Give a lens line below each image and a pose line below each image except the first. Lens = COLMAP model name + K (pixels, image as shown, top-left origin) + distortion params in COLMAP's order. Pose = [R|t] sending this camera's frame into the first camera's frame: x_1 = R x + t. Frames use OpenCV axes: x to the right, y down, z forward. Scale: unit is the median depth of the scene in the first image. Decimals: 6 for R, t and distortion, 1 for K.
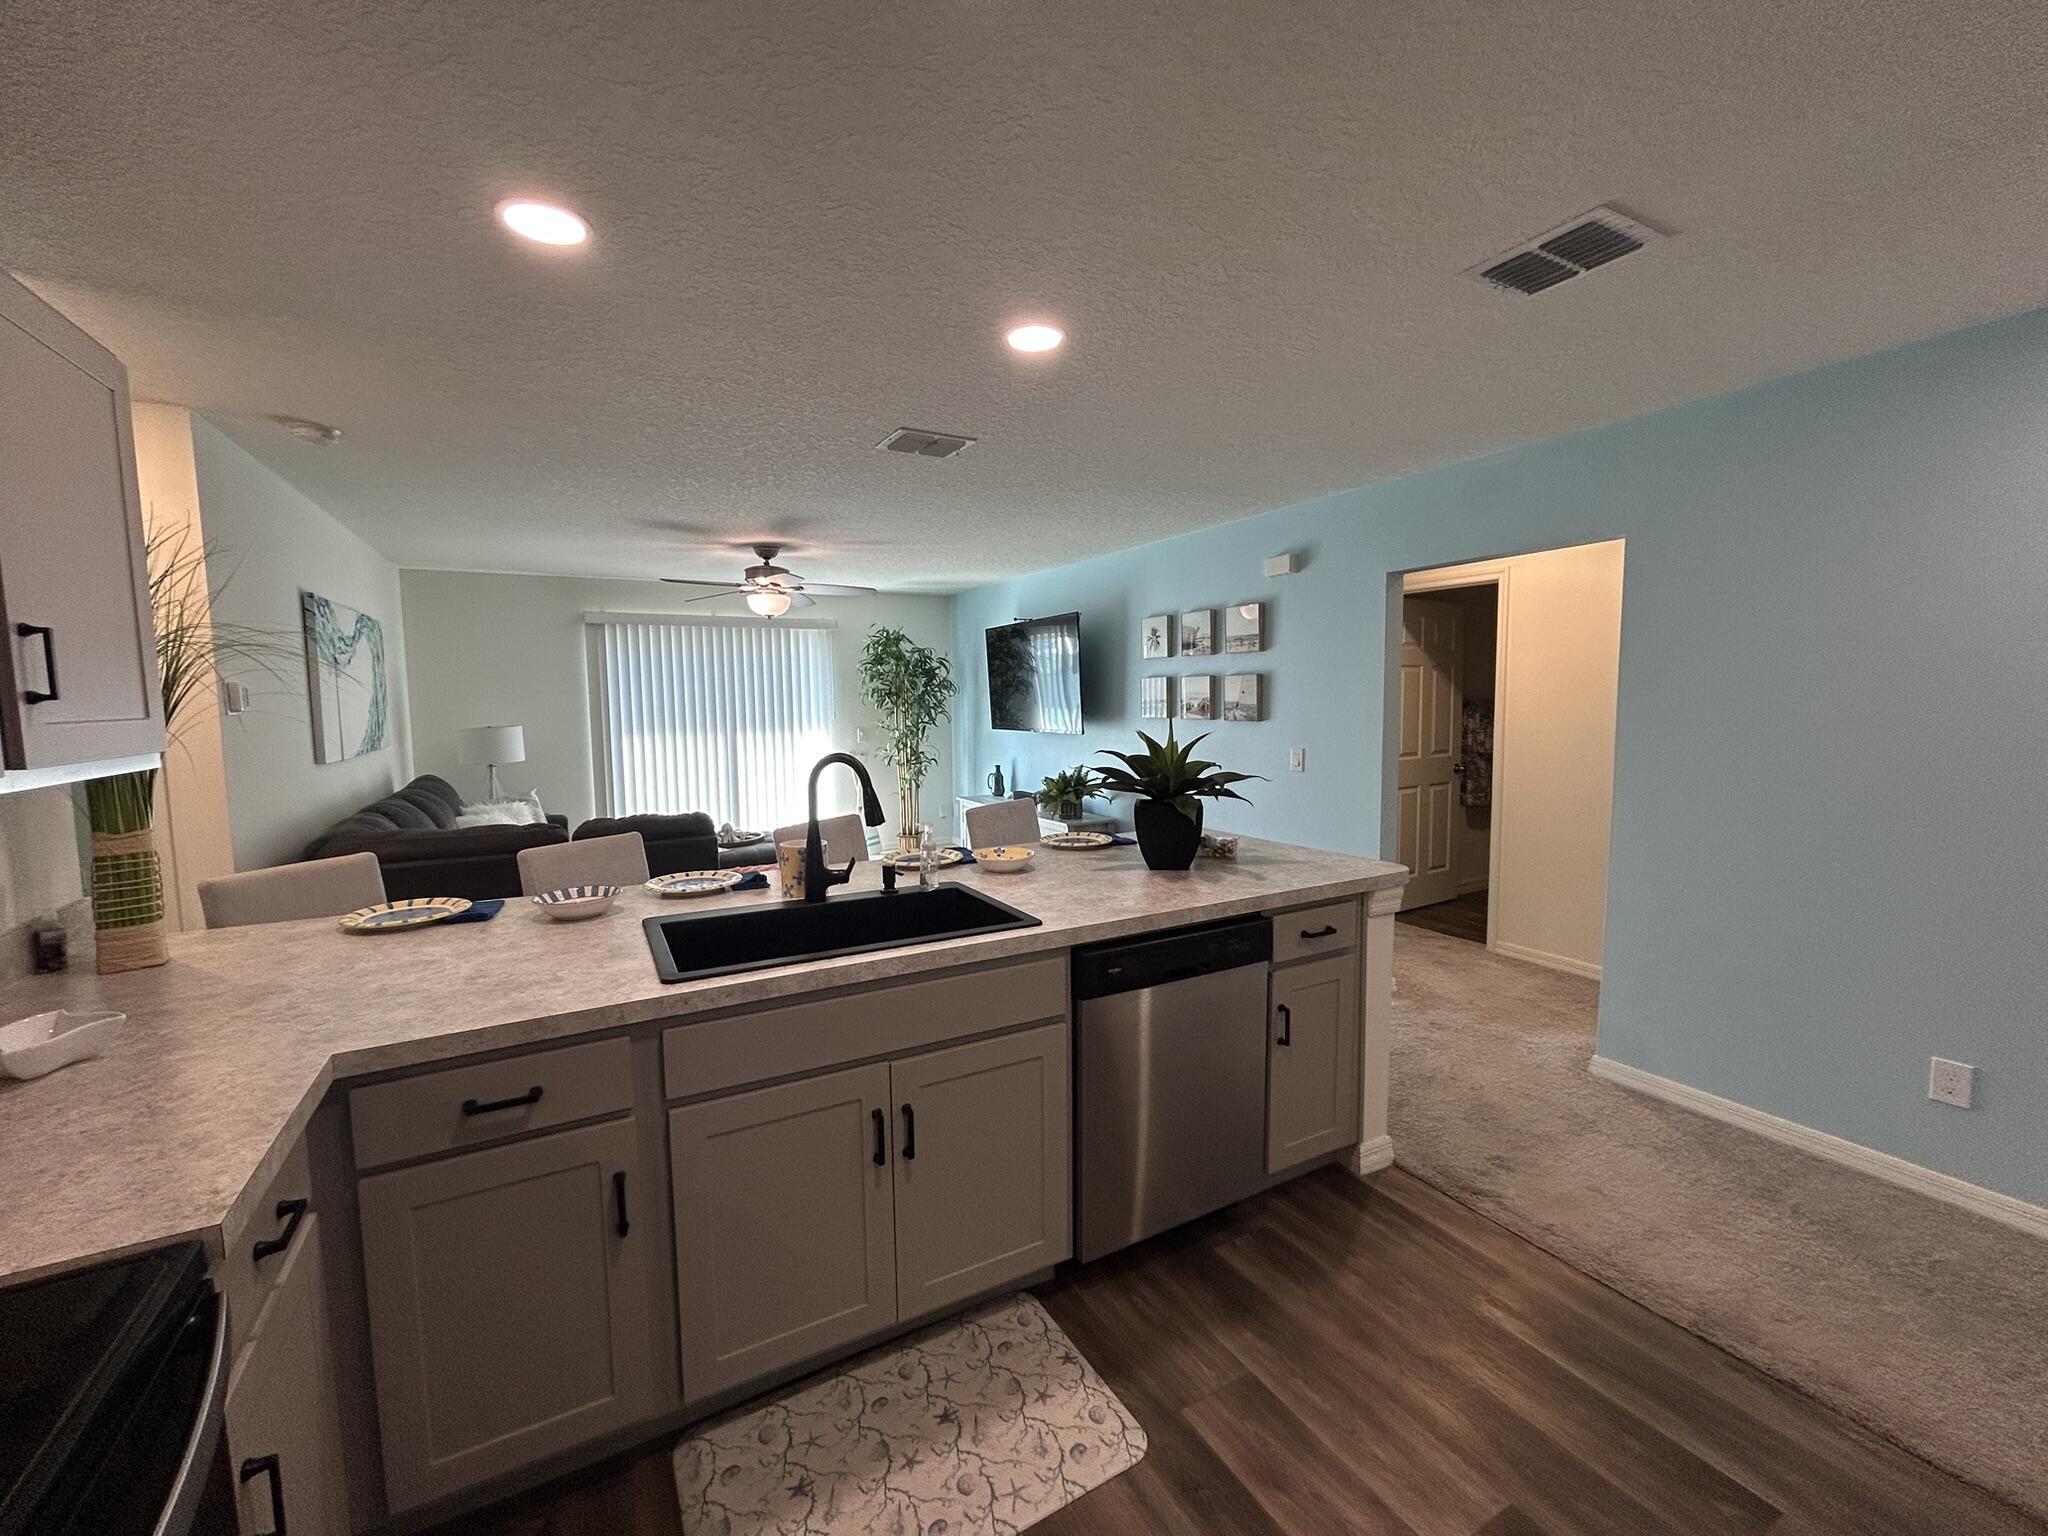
lens RADIAL K [[835.7, 0, 1024.0], [0, 835.7, 768.0], [0, 0, 1]] dist [0.027634, 0.000153]
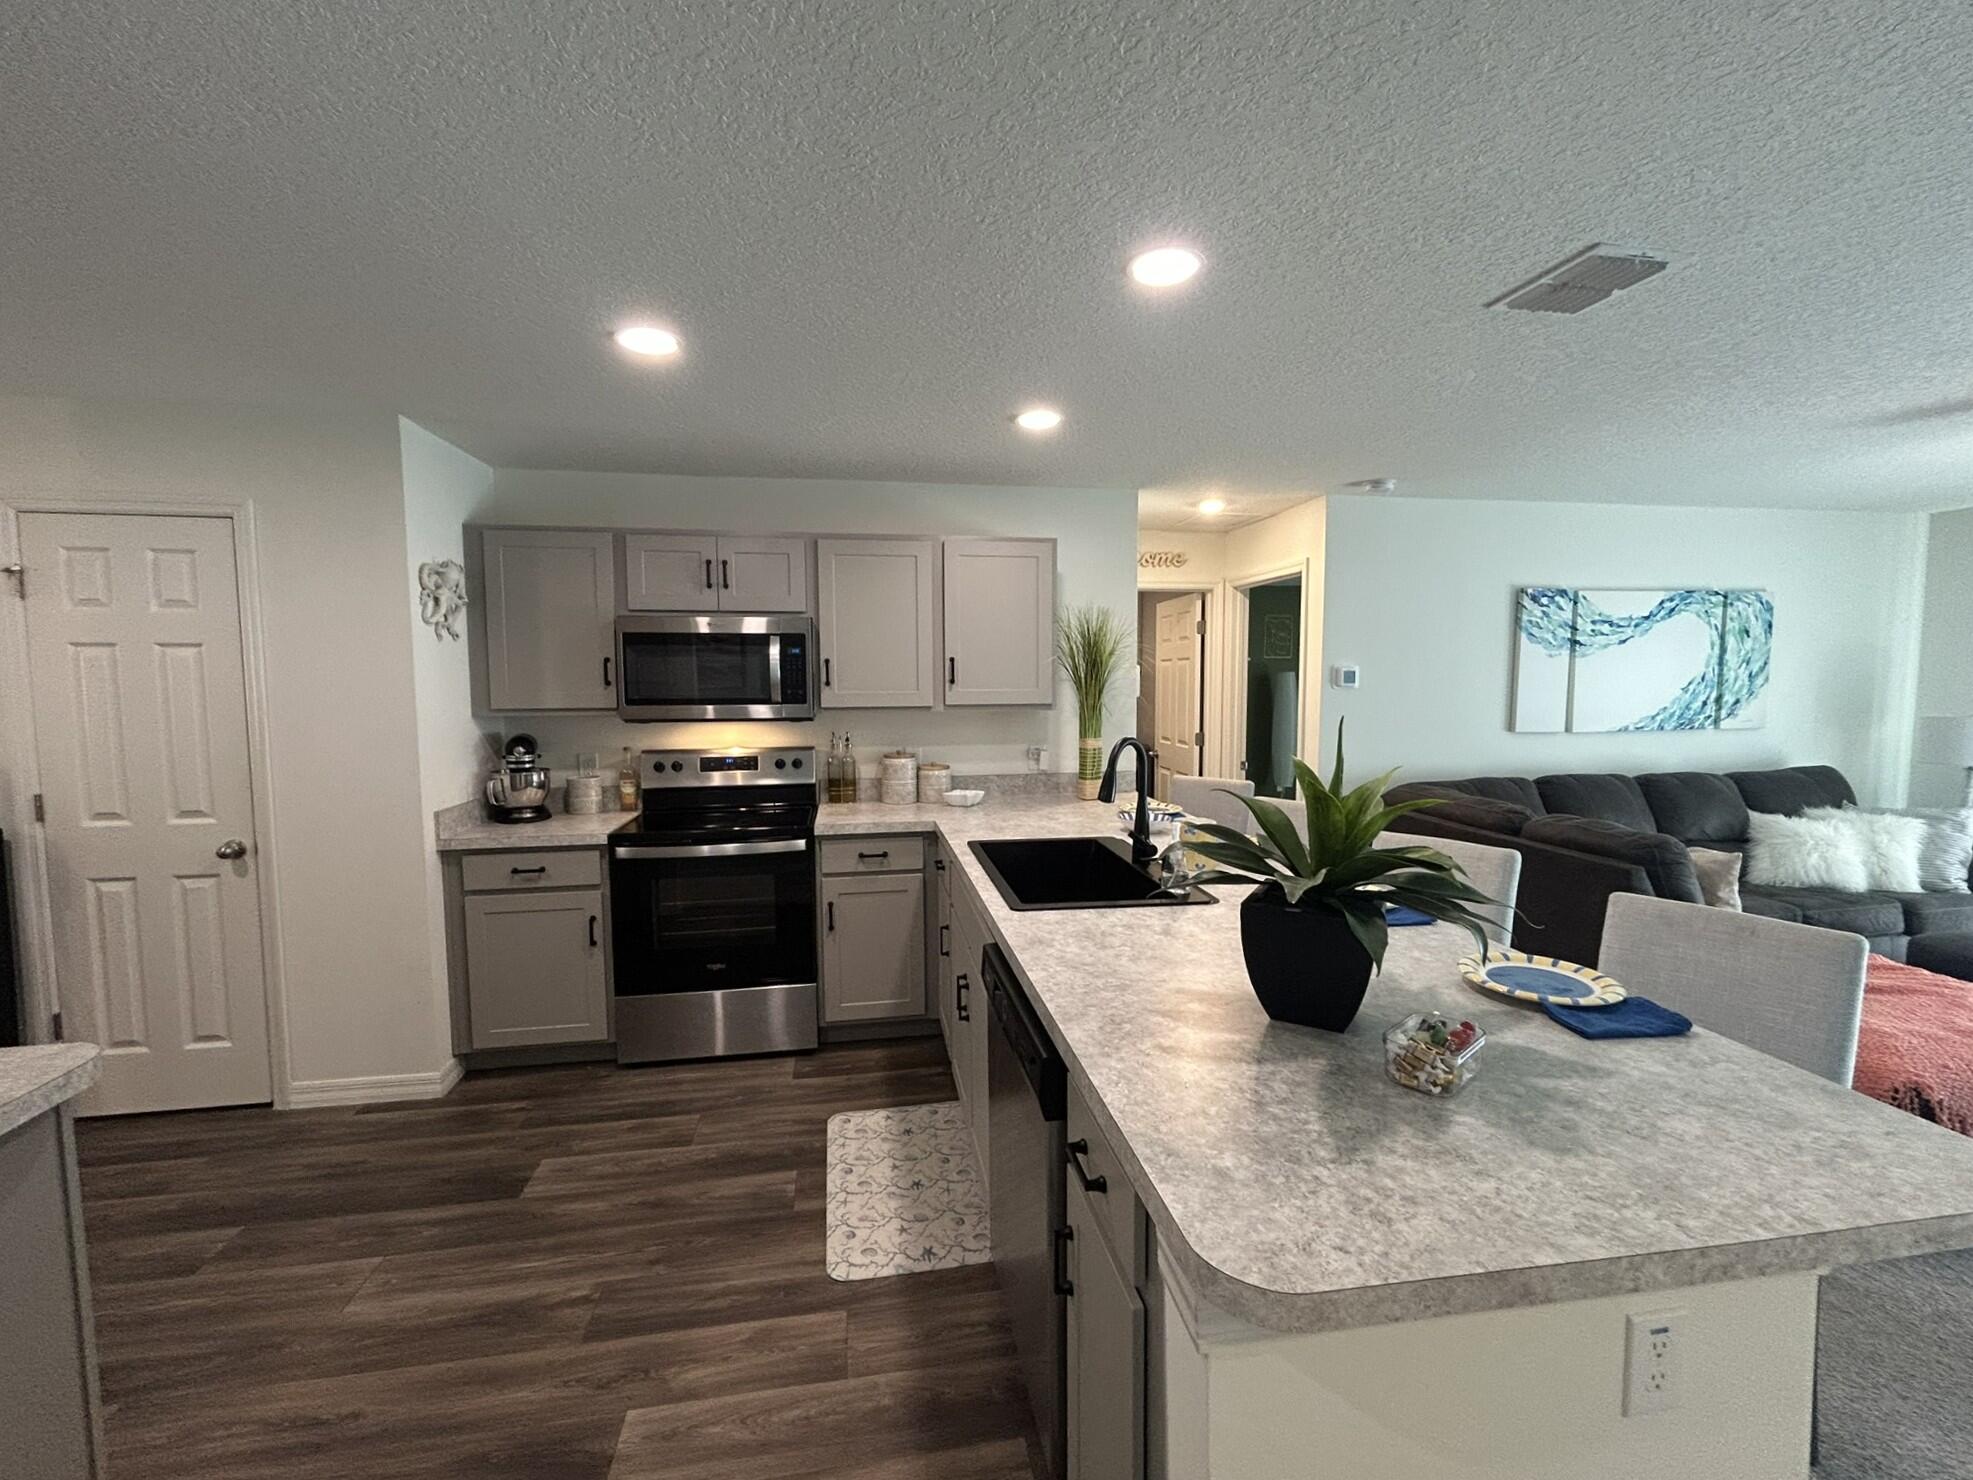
lens RADIAL K [[856.3, 0, 986.5], [0, 856.3, 740.0], [0, 0, 1]] dist [-0.001001, -0.000141]
pose [[-0.331599, 0.088442, -0.939266, 1.264062], [-0.079289, 0.989461, 0.121161, -0.184947], [0.940083, 0.114650, -0.321092, 1.610949]]
